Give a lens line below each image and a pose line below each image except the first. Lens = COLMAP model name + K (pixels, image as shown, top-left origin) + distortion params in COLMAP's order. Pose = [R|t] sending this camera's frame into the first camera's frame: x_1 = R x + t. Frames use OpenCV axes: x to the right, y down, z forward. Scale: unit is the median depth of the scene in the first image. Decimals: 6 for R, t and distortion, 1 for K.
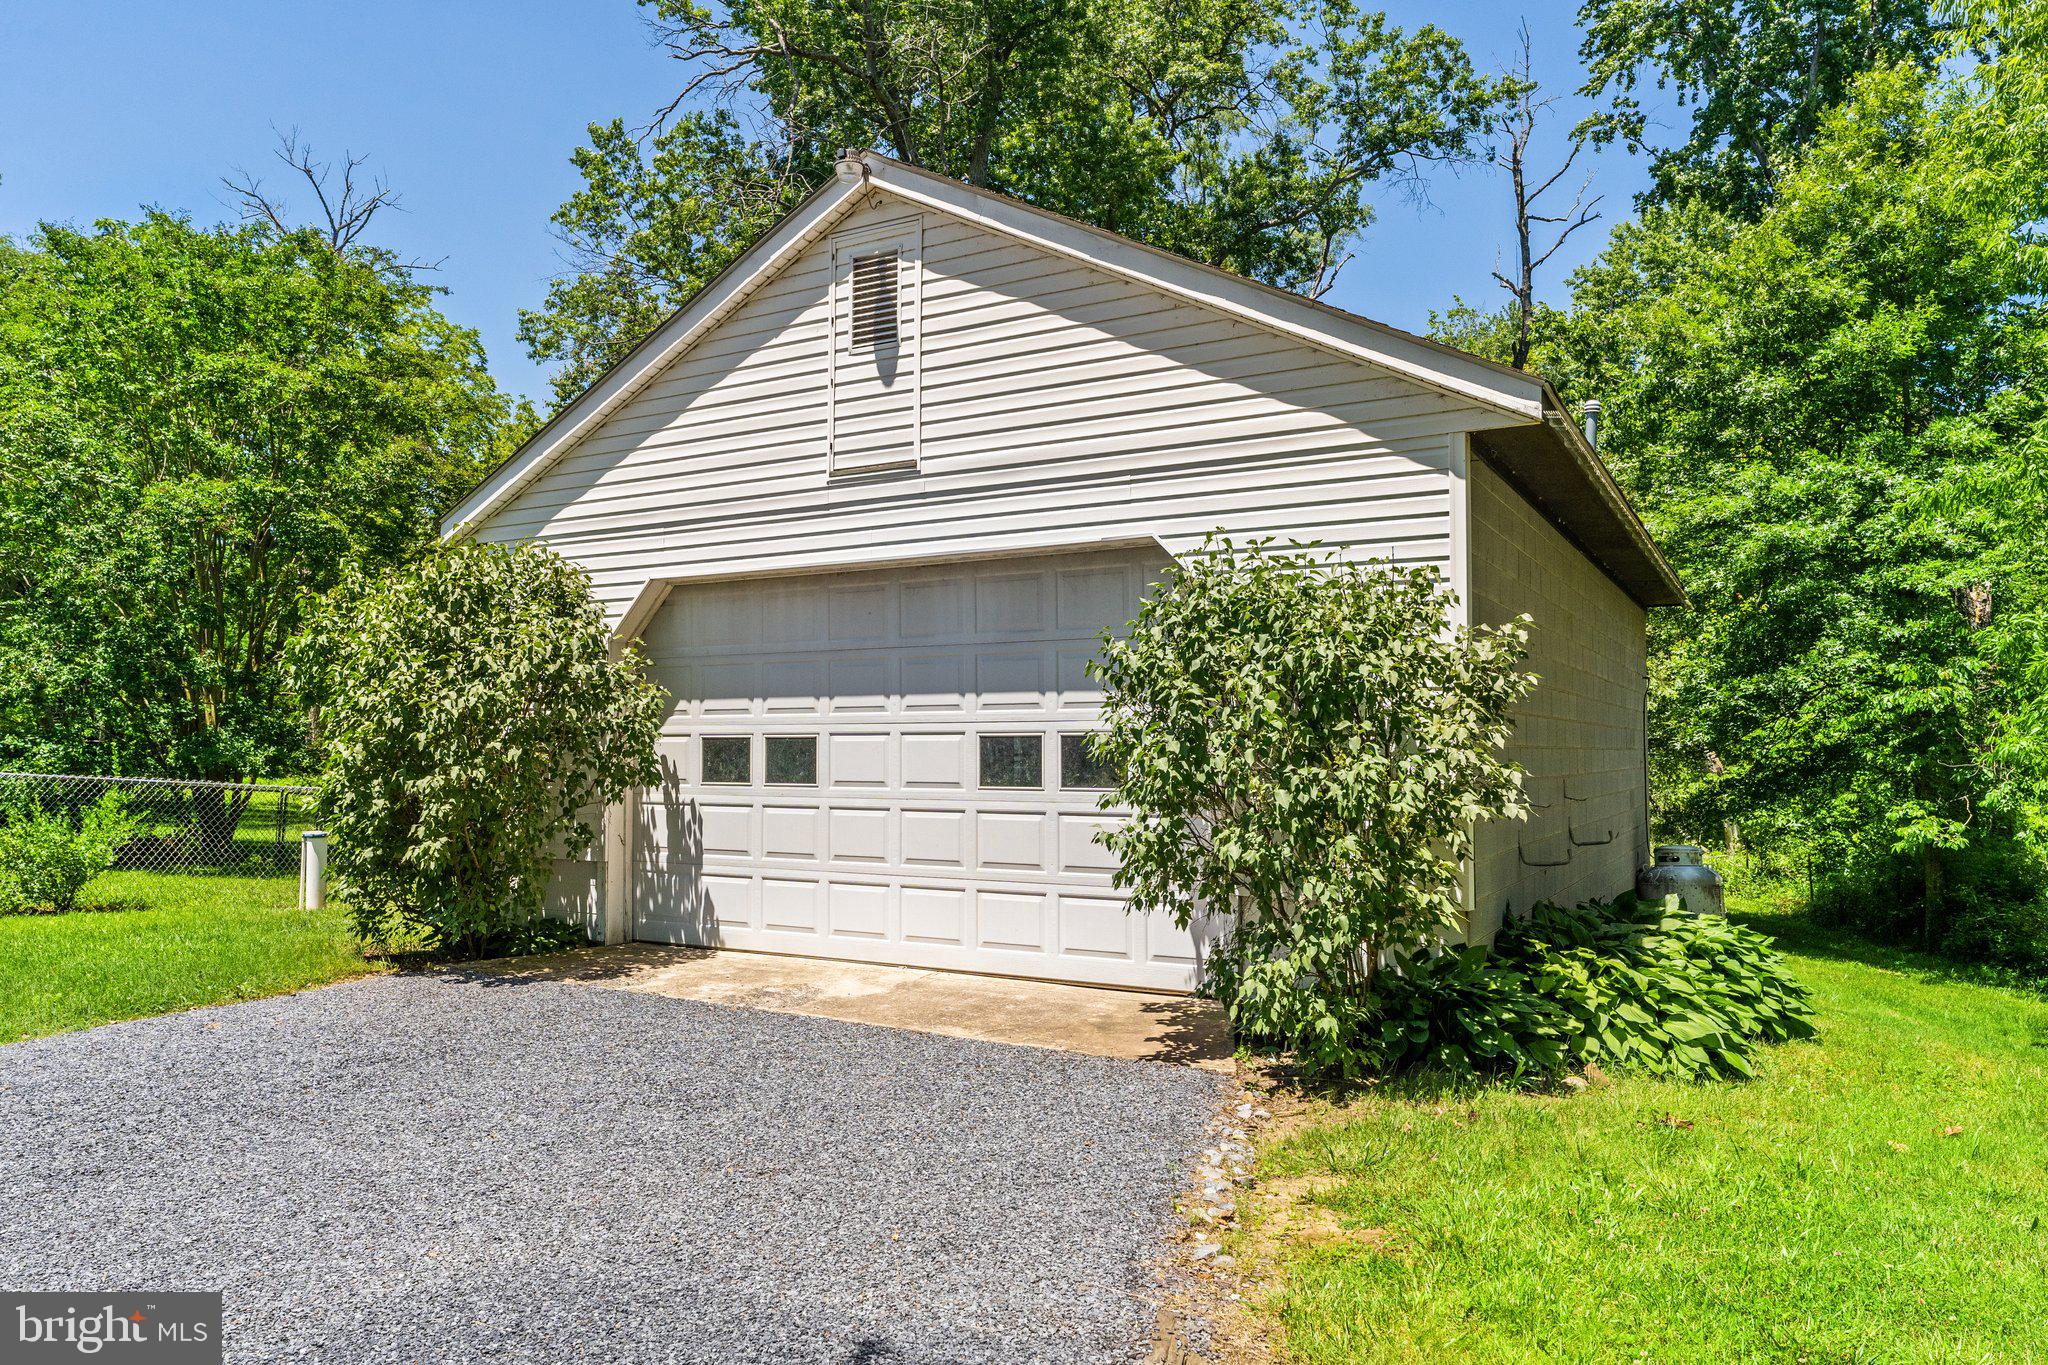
lens RADIAL K [[1340.1, 0, 1028.0], [0, 1340.1, 697.1], [0, 0, 1]] dist [-0.001175, -0.046246]
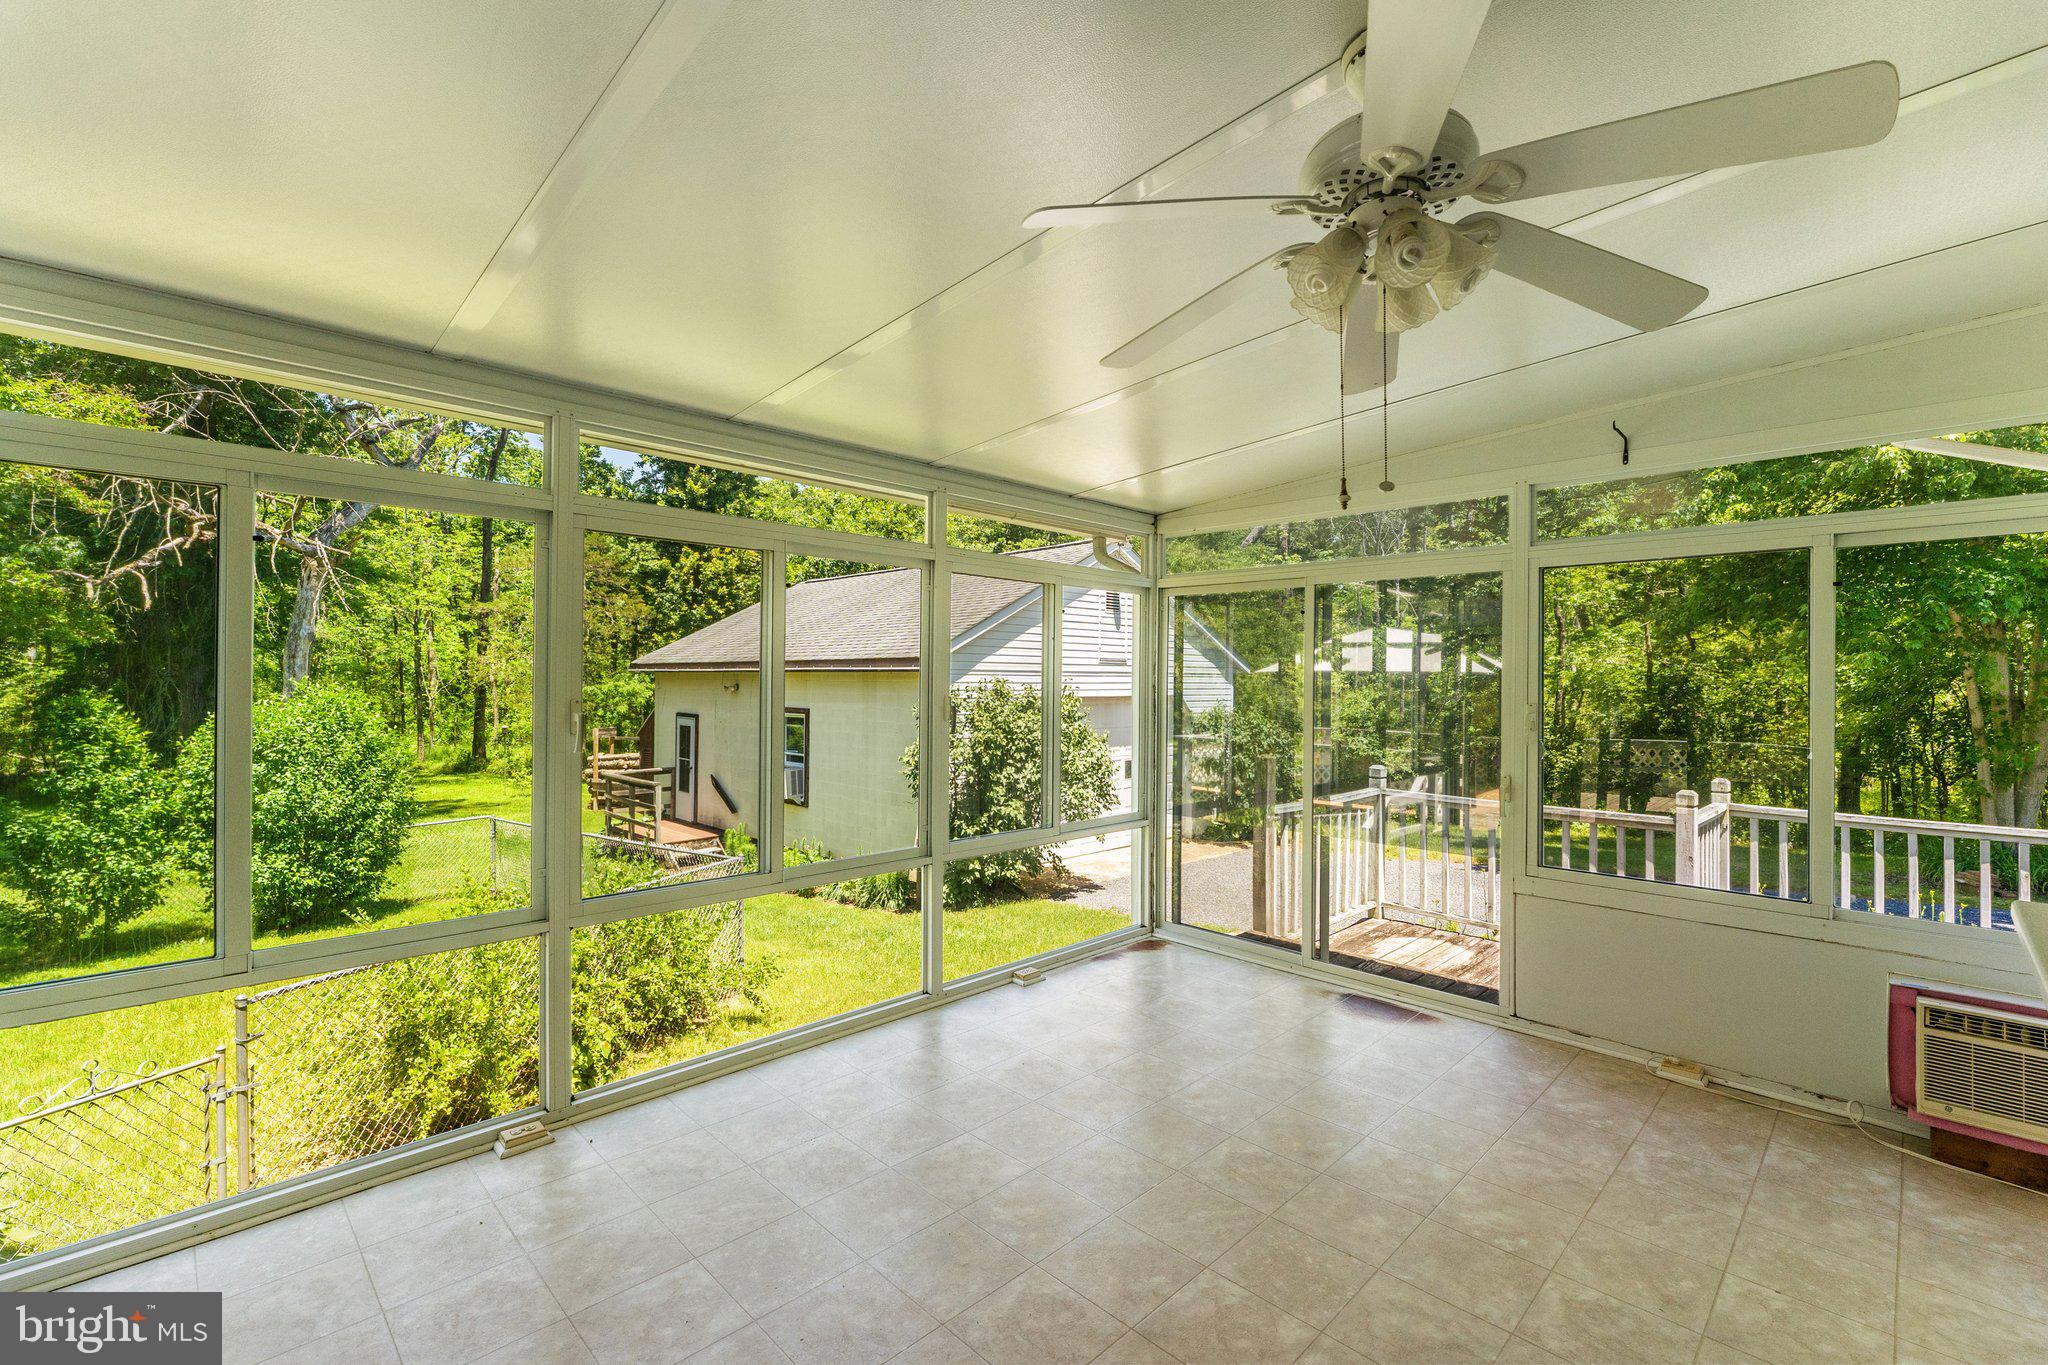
lens RADIAL K [[897.3, 0, 1049.9], [0, 897.3, 664.4], [0, 0, 1]] dist [-0.013348, -0.000105]
pose [[0.243744, 0.019246, 0.969649, -1.759356], [-0.036850, 0.999265, -0.010571, -0.135141], [-0.969139, -0.033155, 0.244274, 0.676552]]
